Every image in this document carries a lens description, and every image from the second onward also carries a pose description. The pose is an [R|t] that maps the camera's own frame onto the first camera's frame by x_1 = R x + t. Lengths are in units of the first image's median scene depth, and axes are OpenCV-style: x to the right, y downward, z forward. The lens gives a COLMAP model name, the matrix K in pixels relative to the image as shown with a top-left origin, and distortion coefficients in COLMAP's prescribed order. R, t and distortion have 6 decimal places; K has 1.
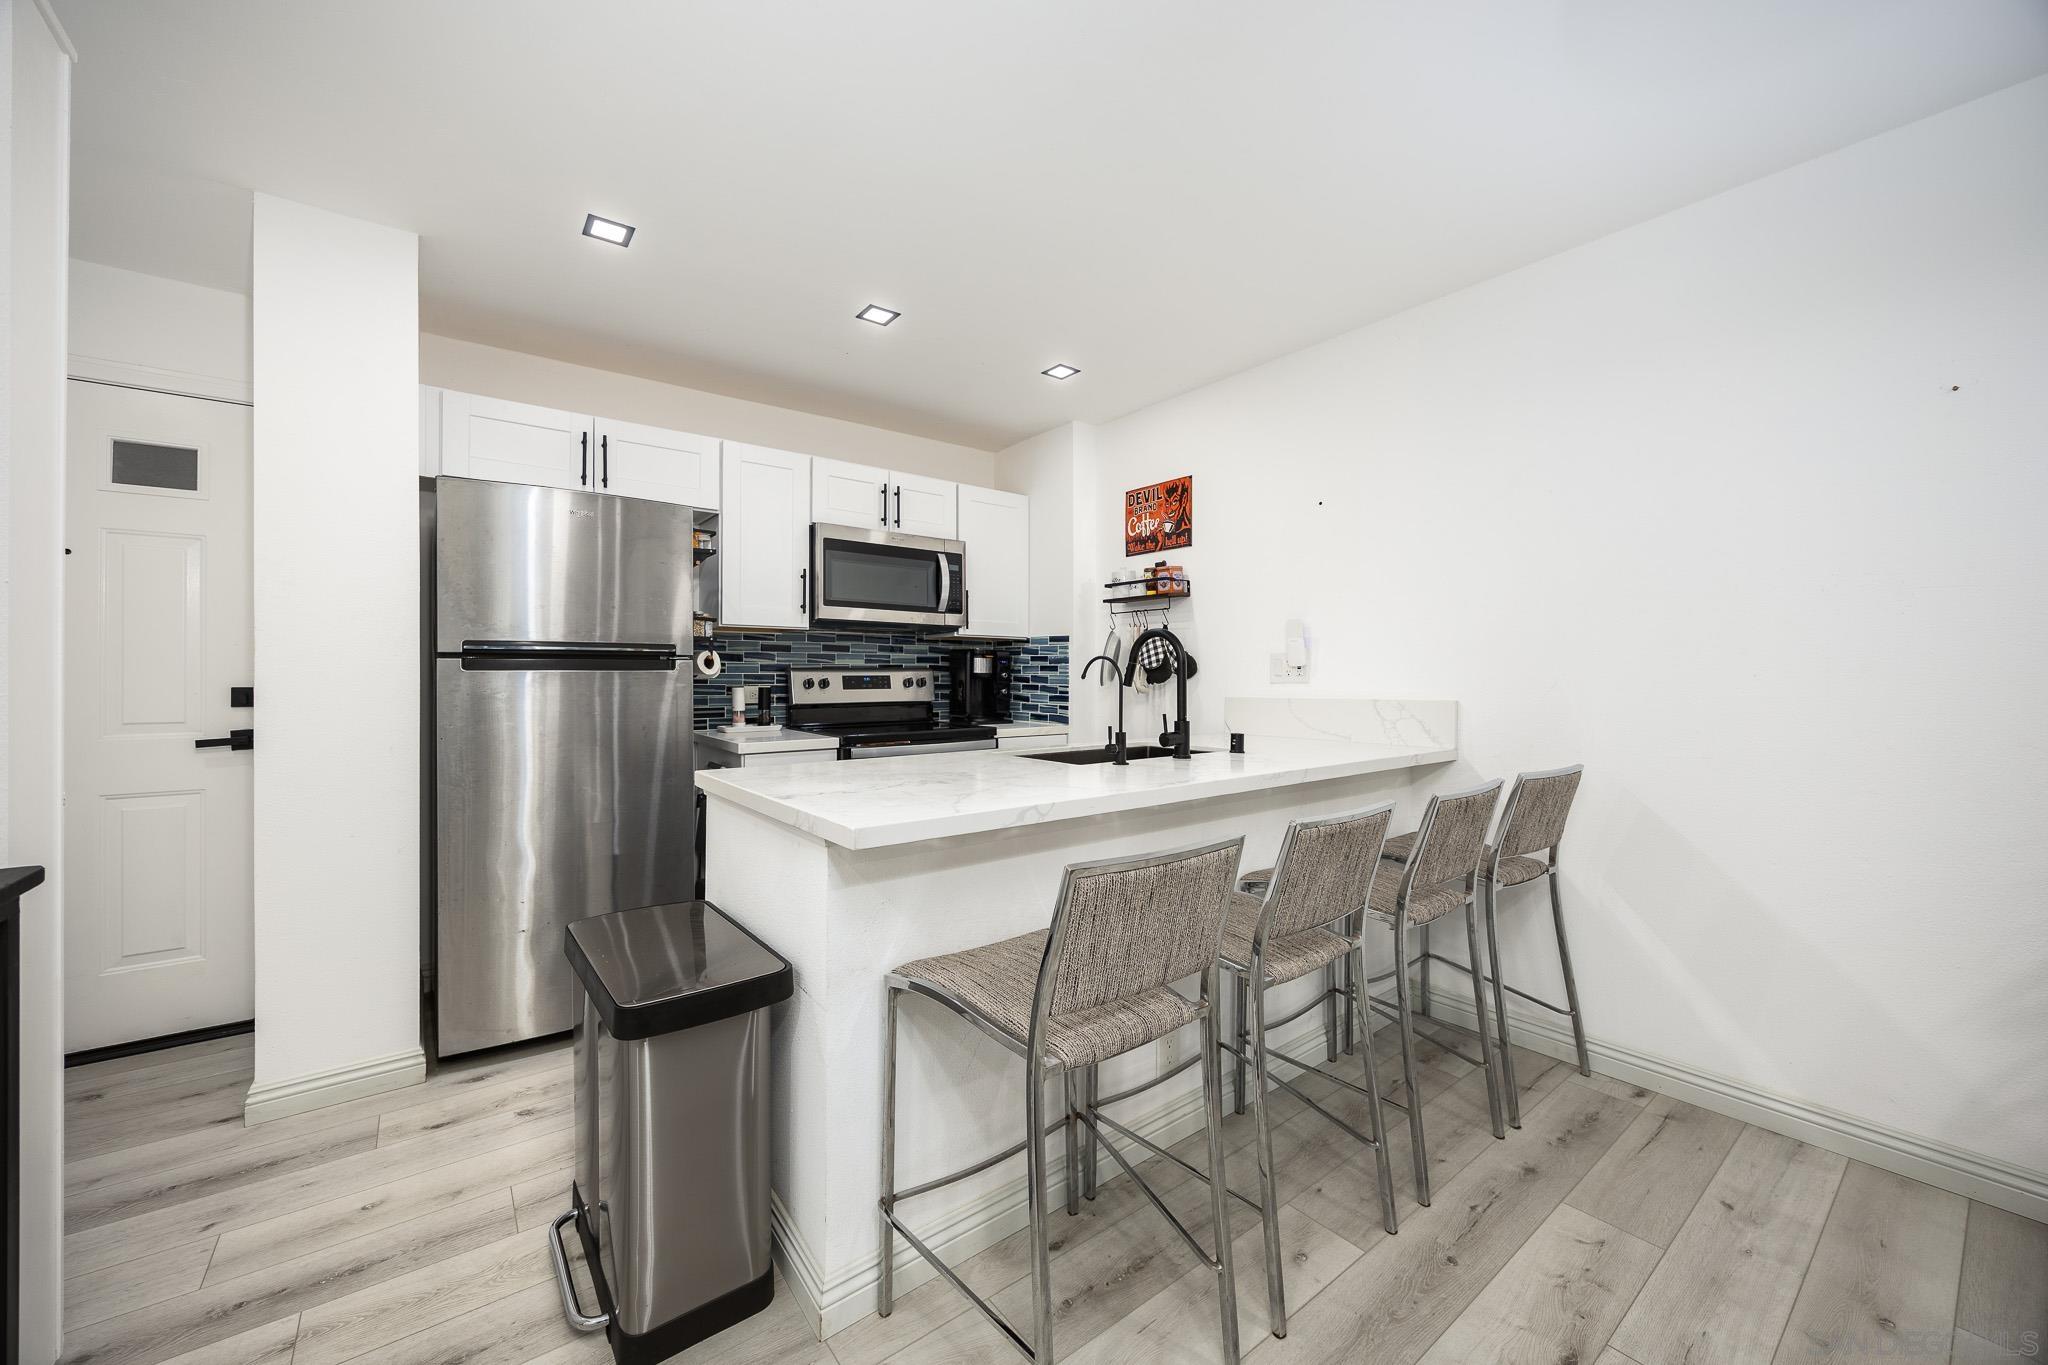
lens RADIAL K [[783.3, 0, 1021.5], [0, 783.3, 670.9], [0, 0, 1]] dist [-0.000859, 0.000444]
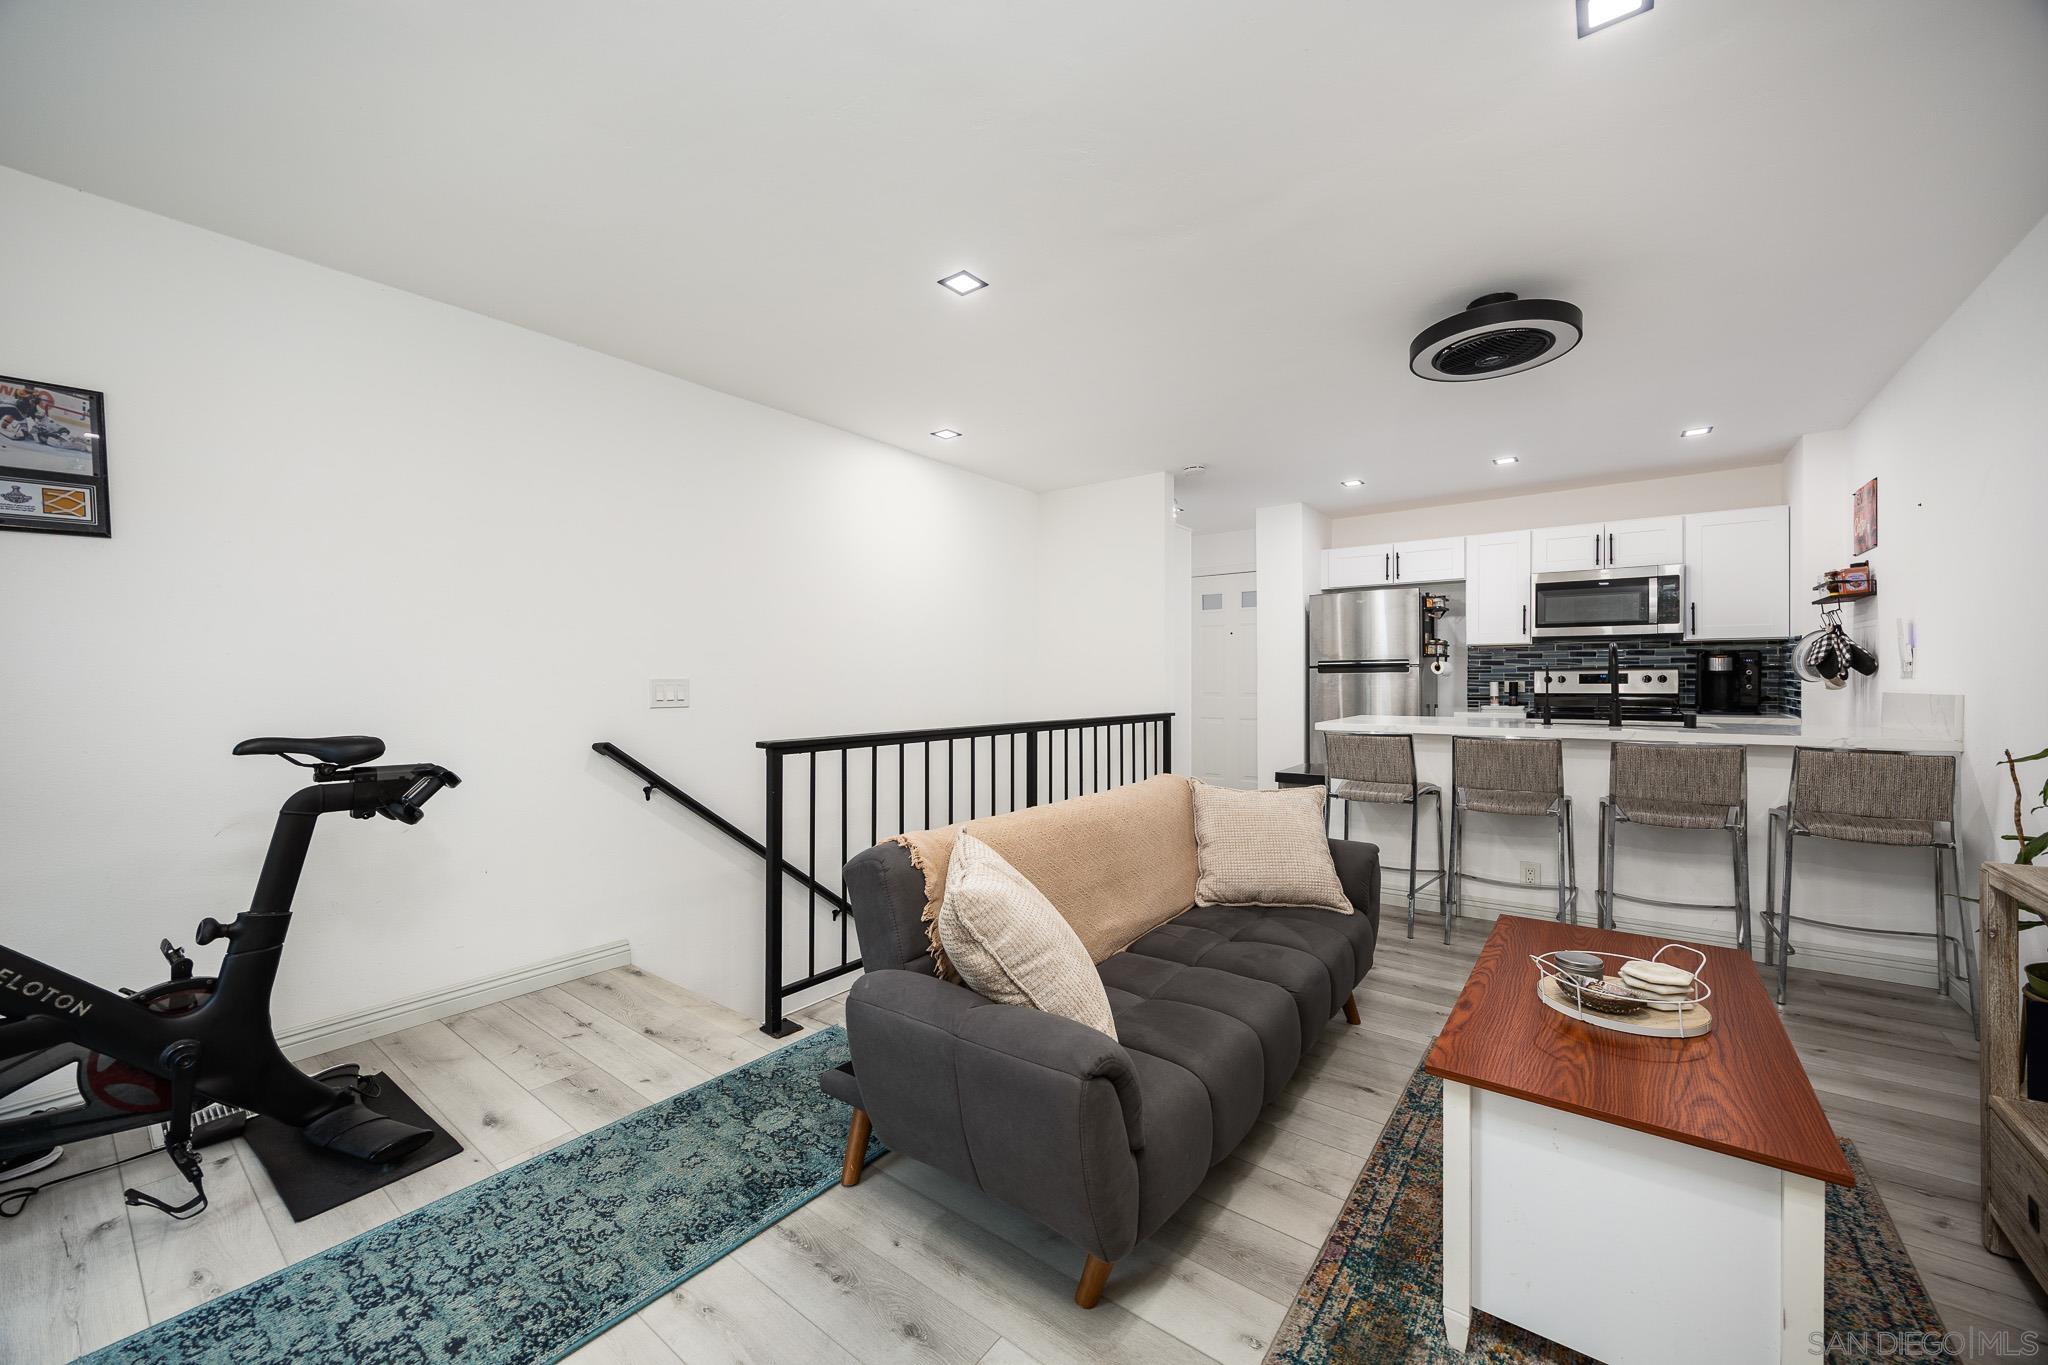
lens RADIAL K [[783.3, 0, 1002.8], [0, 783.3, 684.7], [0, 0, 1]] dist [-0.000859, 0.000444]
pose [[0.248623, 0.006163, -0.968581, 0.879850], [0.011871, 0.999885, 0.009410, 0.000036], [0.968528, -0.013838, 0.248522, -0.350400]]
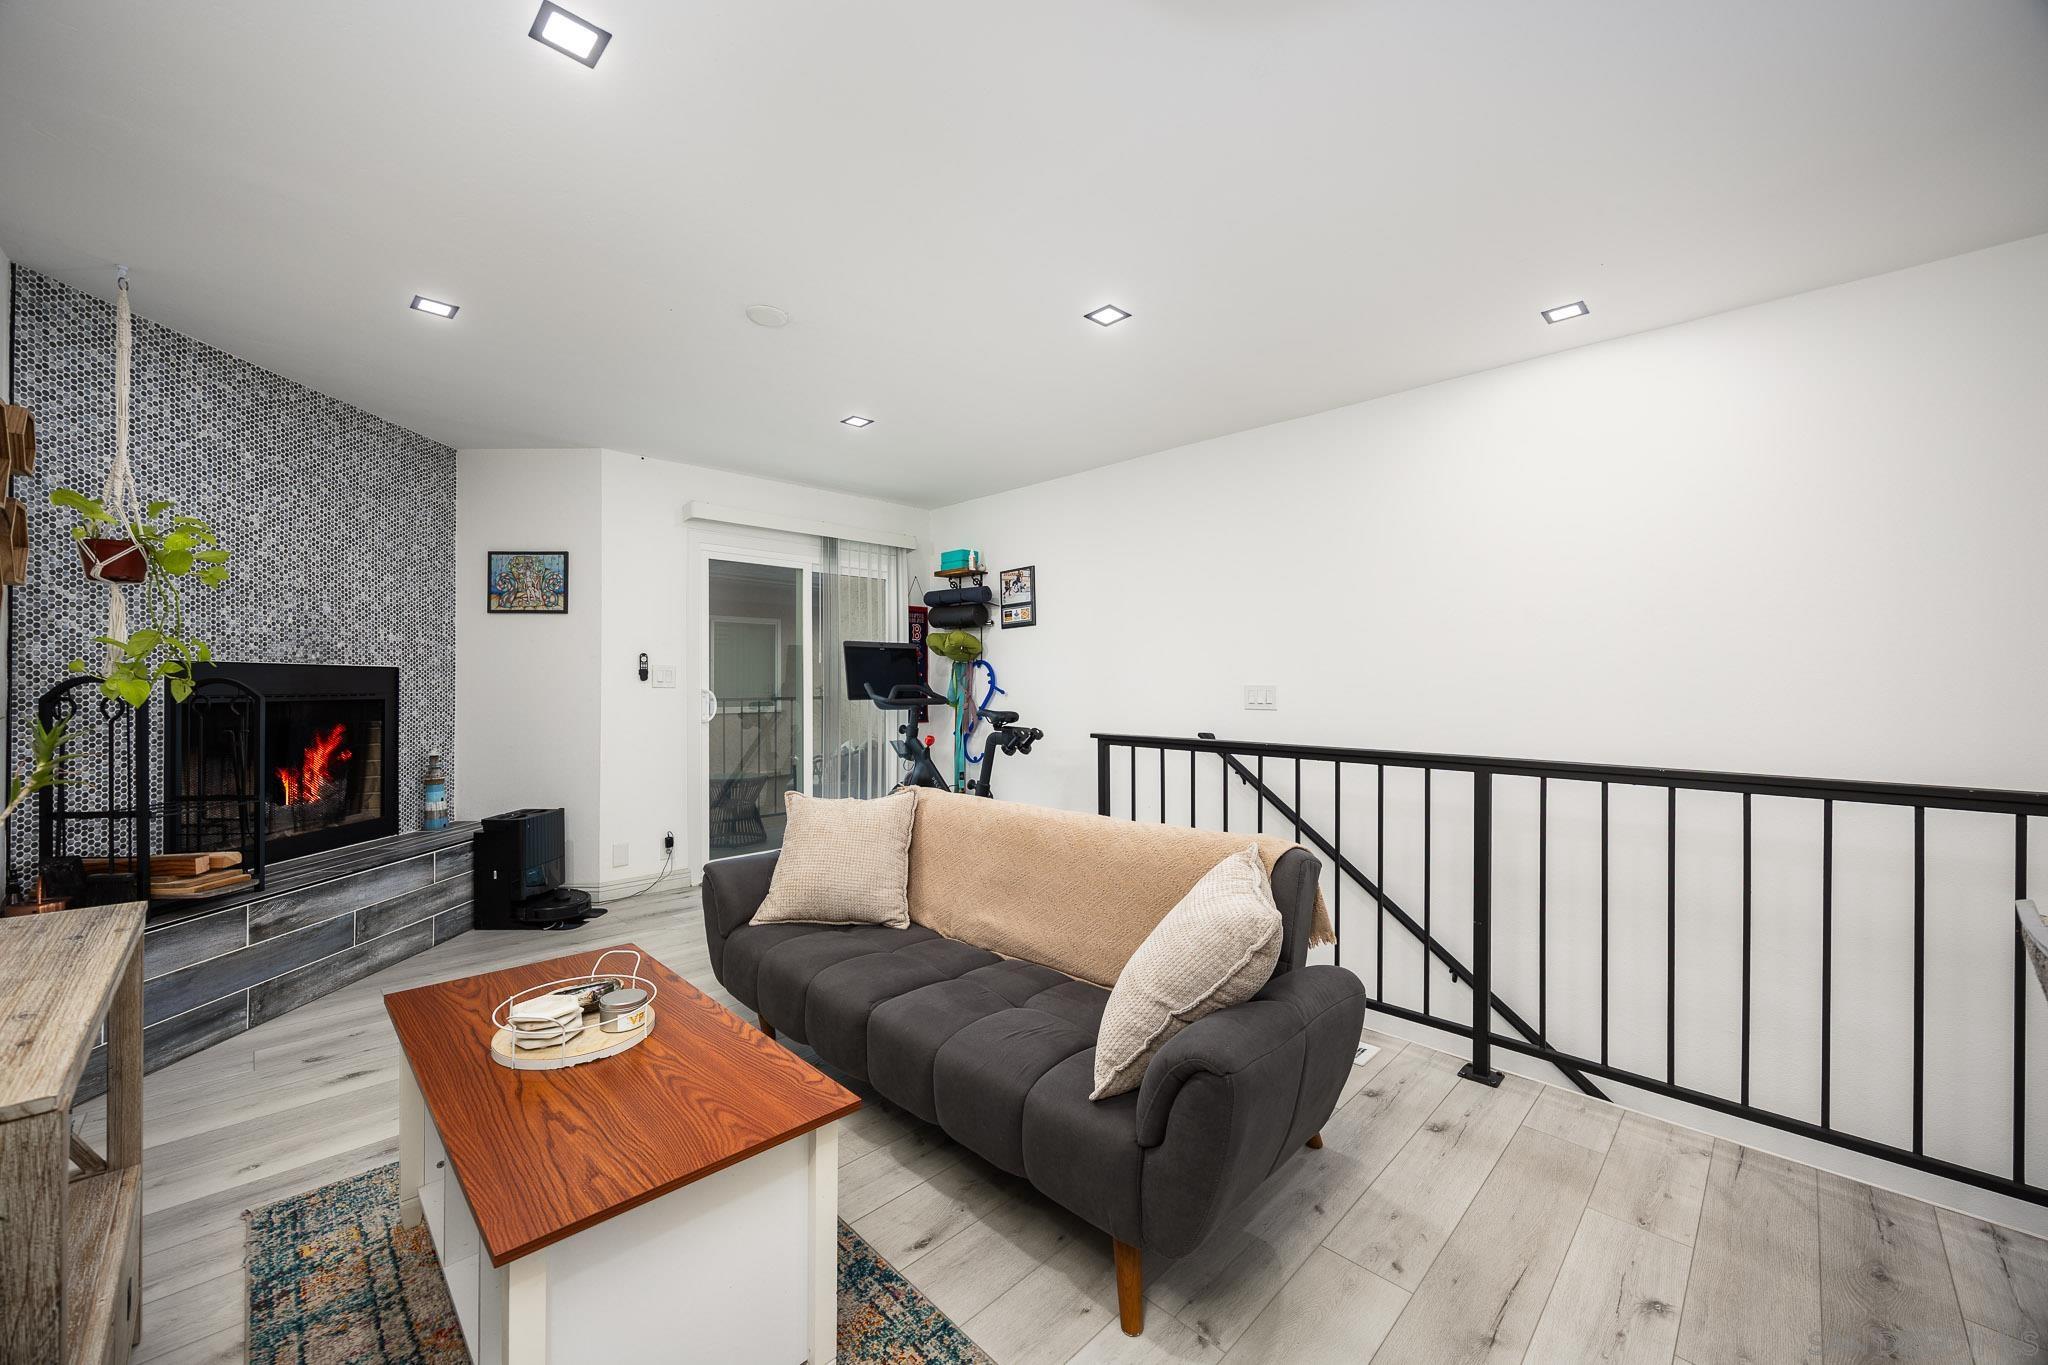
lens RADIAL K [[783.3, 0, 1012.9], [0, 783.3, 677.7], [0, 0, 1]] dist [-0.000859, 0.000444]
pose [[-0.991931, -0.001040, -0.126771, 0.380841], [0.000756, 0.999900, -0.014113, 0.001809], [0.126773, -0.014095, -0.991832, 0.511658]]
